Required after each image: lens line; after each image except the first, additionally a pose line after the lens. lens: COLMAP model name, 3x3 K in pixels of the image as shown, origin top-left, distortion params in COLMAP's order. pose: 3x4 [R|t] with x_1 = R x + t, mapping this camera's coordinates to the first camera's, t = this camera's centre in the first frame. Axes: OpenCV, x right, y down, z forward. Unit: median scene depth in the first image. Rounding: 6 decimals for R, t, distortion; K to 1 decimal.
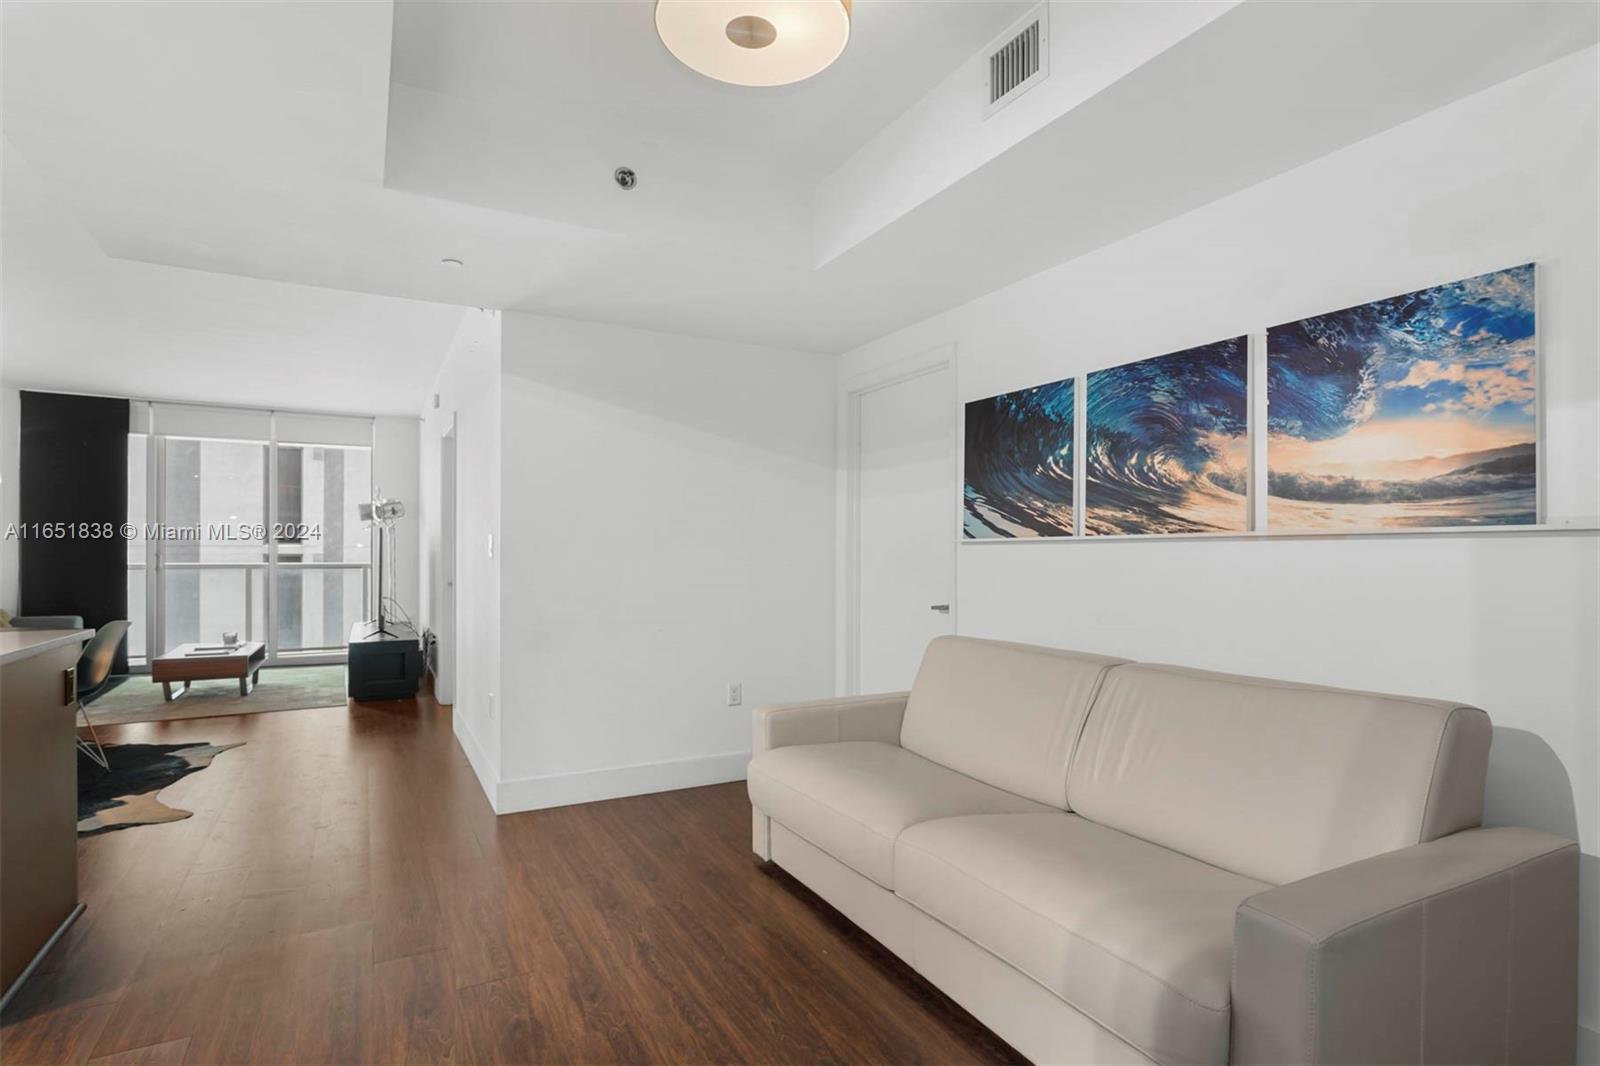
lens RADIAL K [[796.1, 0, 797.5], [0, 796.1, 554.3], [0, 0, 1]] dist [-0.013568, 0.006914]
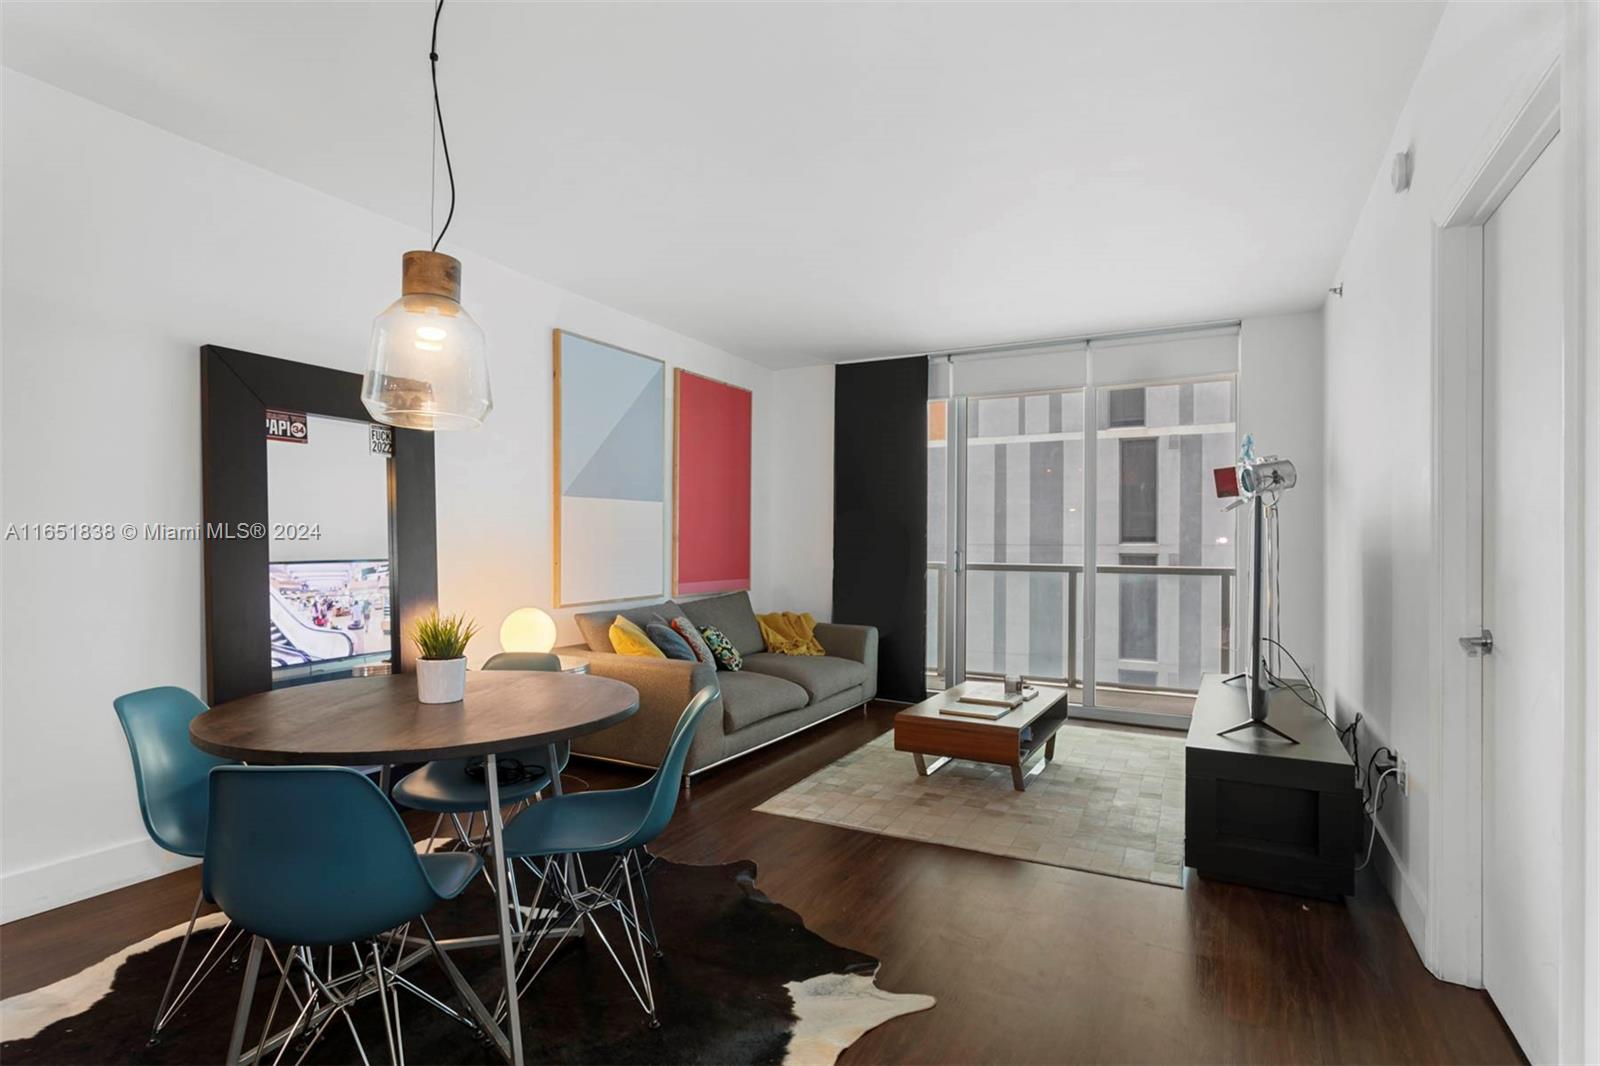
lens RADIAL K [[796.1, 0, 803.1], [0, 796.1, 536.5], [0, 0, 1]] dist [-0.013568, 0.006914]
pose [[0.548458, -0.009688, -0.836122, -0.672971], [-0.010236, 0.999780, -0.018299, 0.002313], [0.836116, 0.018595, 0.548238, 1.243742]]
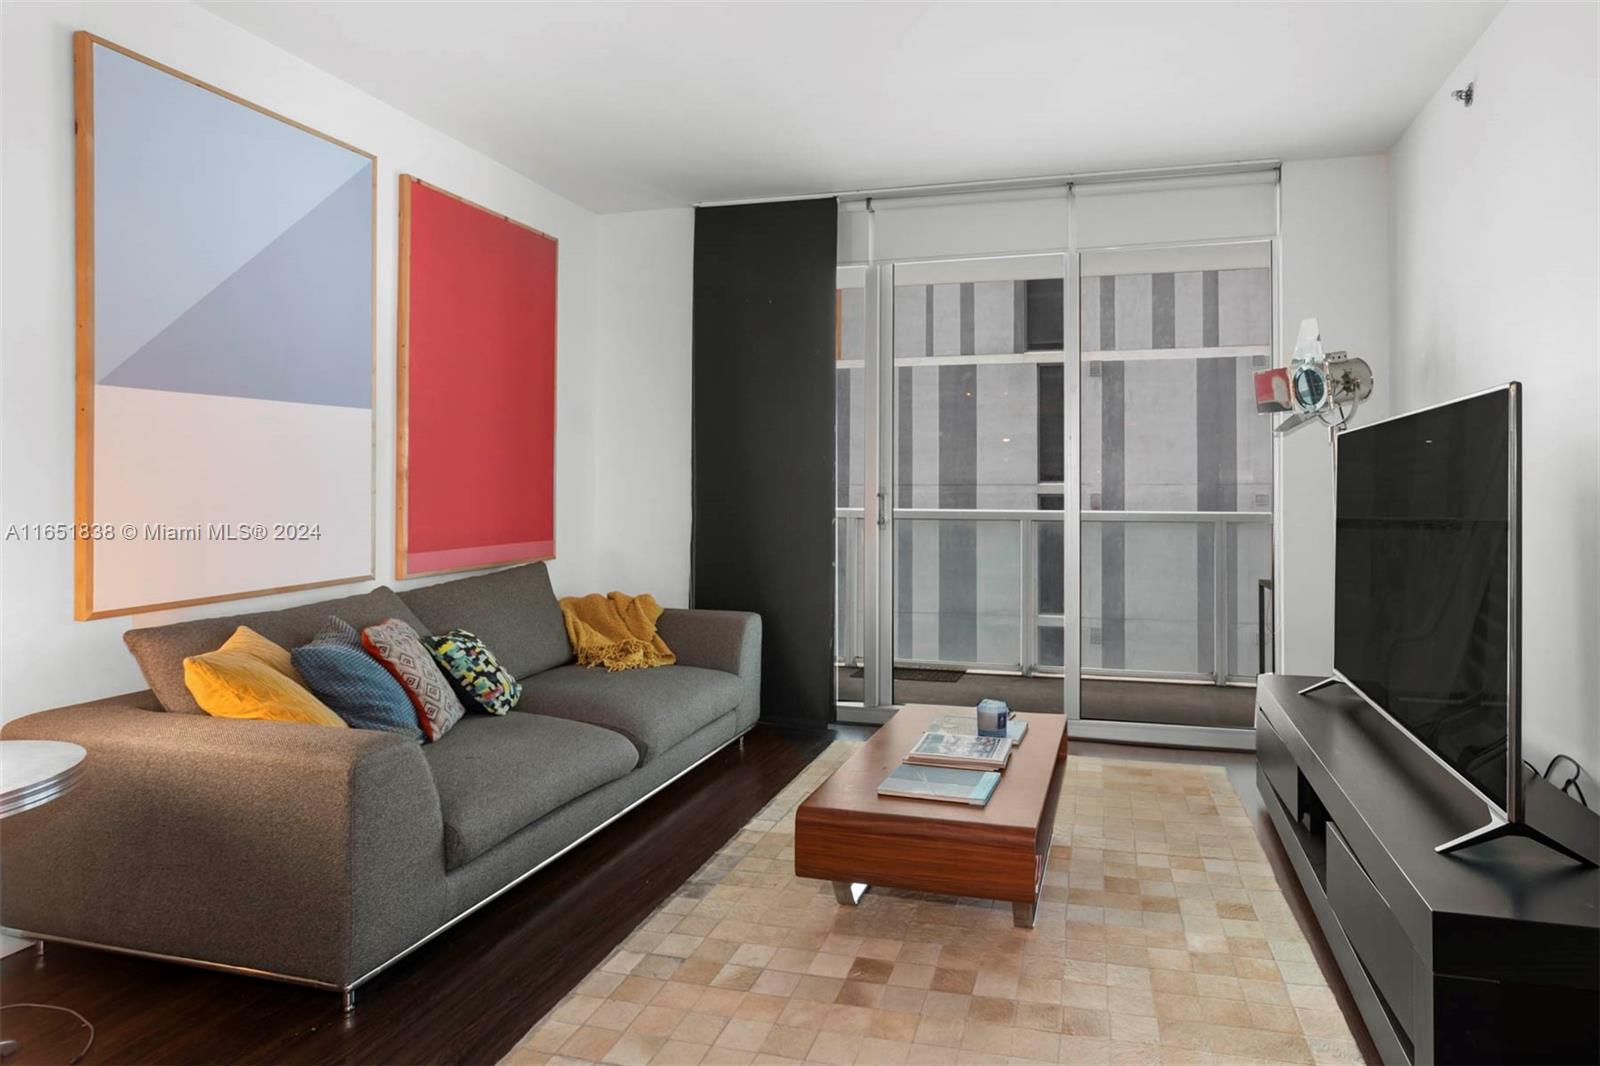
lens RADIAL K [[888.7, 0, 900.2], [0, 888.7, 472.5], [0, 0, 1]] dist [-0.010474, 0.001373]
pose [[0.738200, -0.015169, -0.674412, -1.131355], [-0.002354, 0.999683, -0.025062, 0.000565], [0.674578, 0.020088, 0.737930, 1.608189]]
